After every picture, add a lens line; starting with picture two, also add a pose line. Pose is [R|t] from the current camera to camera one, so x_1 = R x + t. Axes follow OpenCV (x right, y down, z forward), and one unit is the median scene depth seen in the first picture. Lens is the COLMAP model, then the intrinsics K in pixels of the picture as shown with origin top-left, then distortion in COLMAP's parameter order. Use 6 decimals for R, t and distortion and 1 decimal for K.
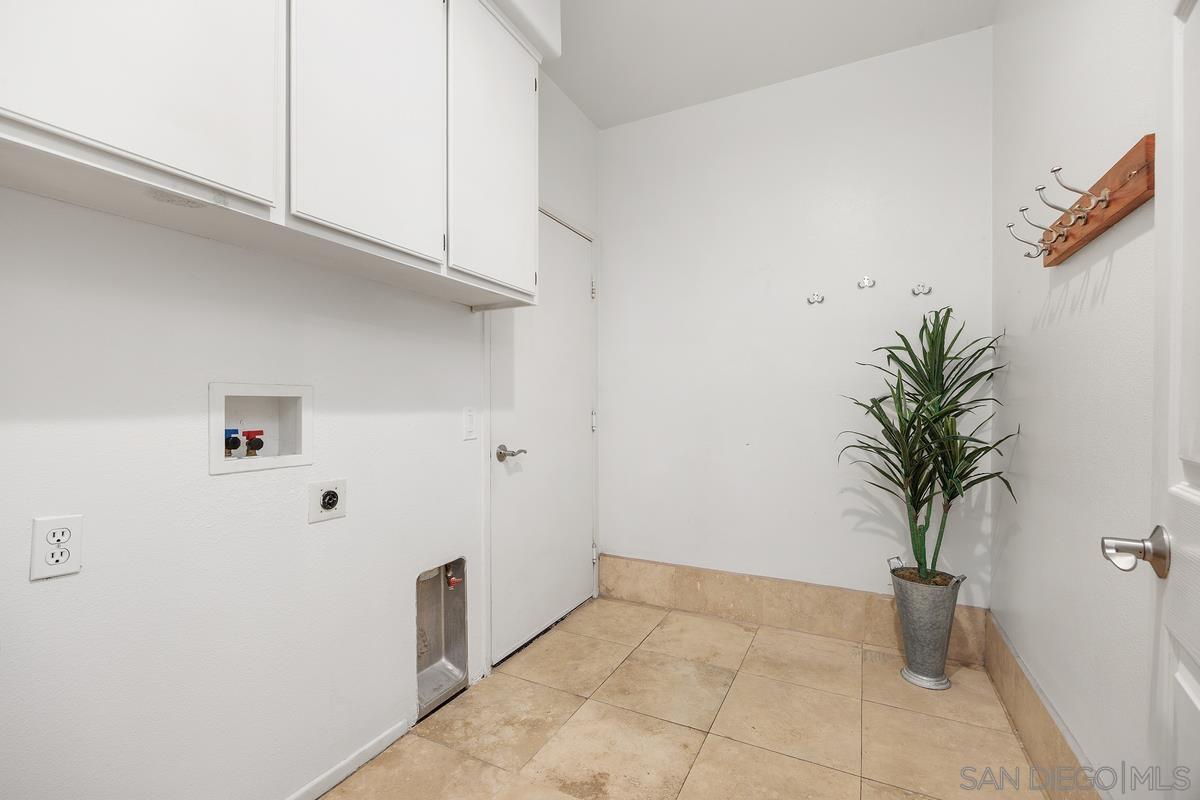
lens RADIAL K [[517.3, 0, 595.0], [0, 517.3, 410.9], [0, 0, 1]] dist [-0.000348, -0.000147]
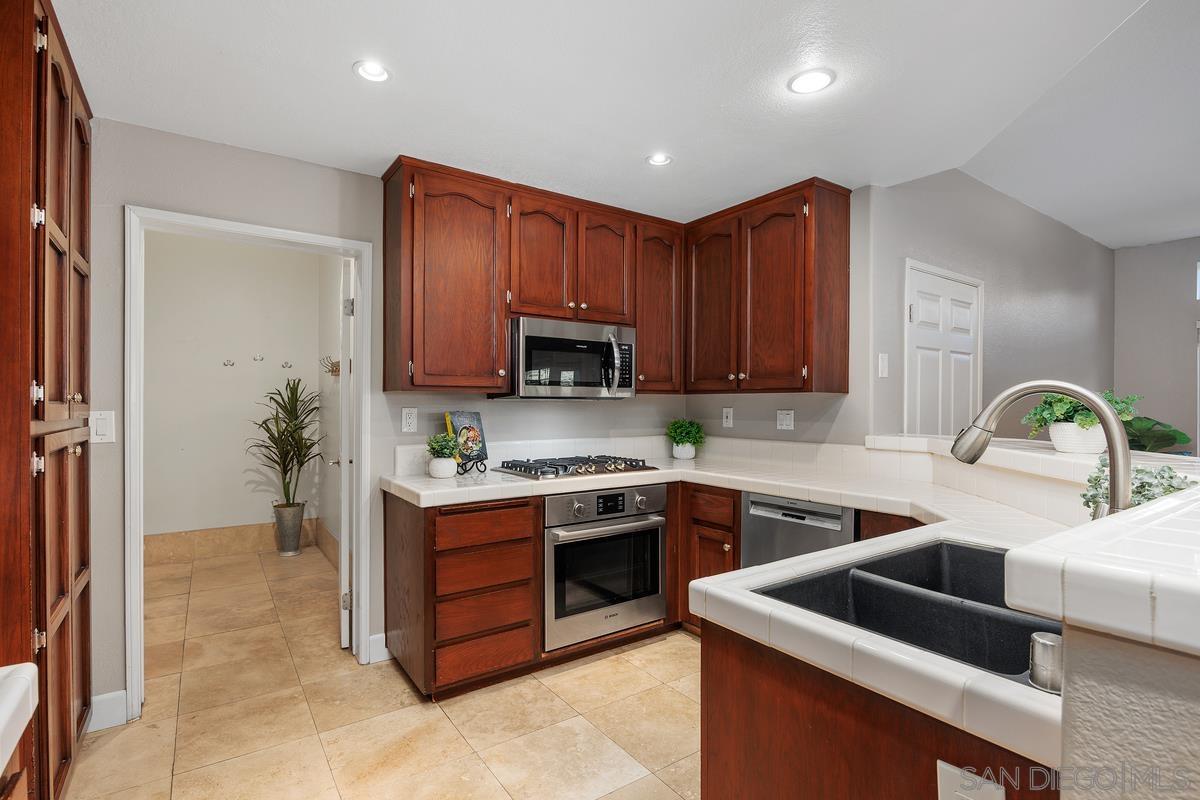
lens RADIAL K [[581.4, 0, 597.1], [0, 581.4, 406.3], [0, 0, 1]] dist [-0.003871, -0.000313]
pose [[0.479384, -0.005762, 0.877587, -0.804523], [0.004366, 0.999982, 0.004180, -0.084552], [-0.877595, 0.001828, 0.479400, -1.188361]]
